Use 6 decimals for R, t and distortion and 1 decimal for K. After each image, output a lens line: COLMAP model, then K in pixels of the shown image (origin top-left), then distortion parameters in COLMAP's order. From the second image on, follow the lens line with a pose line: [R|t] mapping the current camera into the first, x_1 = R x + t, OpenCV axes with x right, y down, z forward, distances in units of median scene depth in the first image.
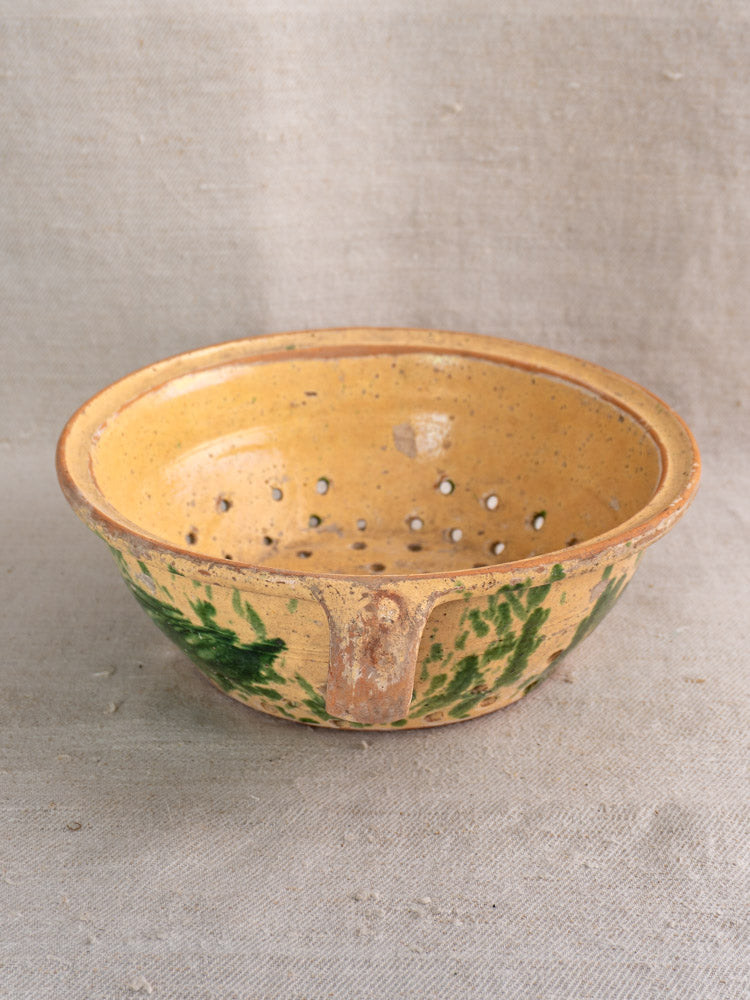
lens RADIAL K [[1548.0, 0, 381.5], [0, 1548.0, 496.7], [0, 0, 1]] dist [0.002198, -0.023270]
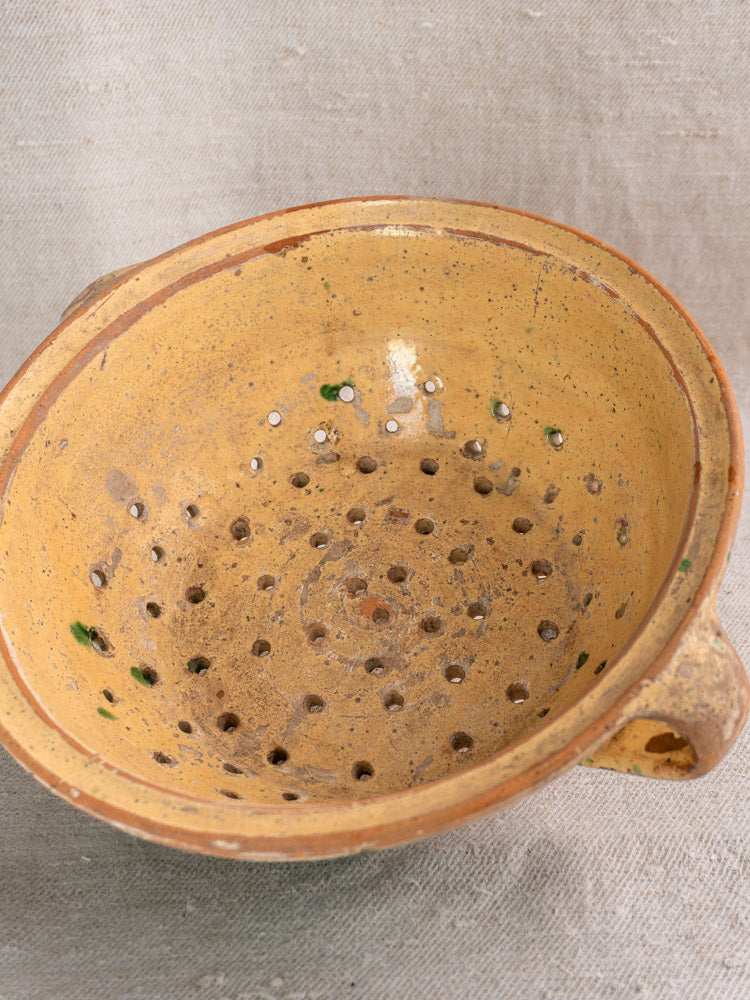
lens RADIAL K [[1354.8, 0, 390.2], [0, 1354.8, 497.1], [0, 0, 1]] dist [0.000509, -0.038414]
pose [[0.996391, -0.033058, 0.078182, 0.039997], [0.024896, 0.994353, 0.103166, -0.092120], [-0.081151, -0.100848, 0.991587, 0.233061]]
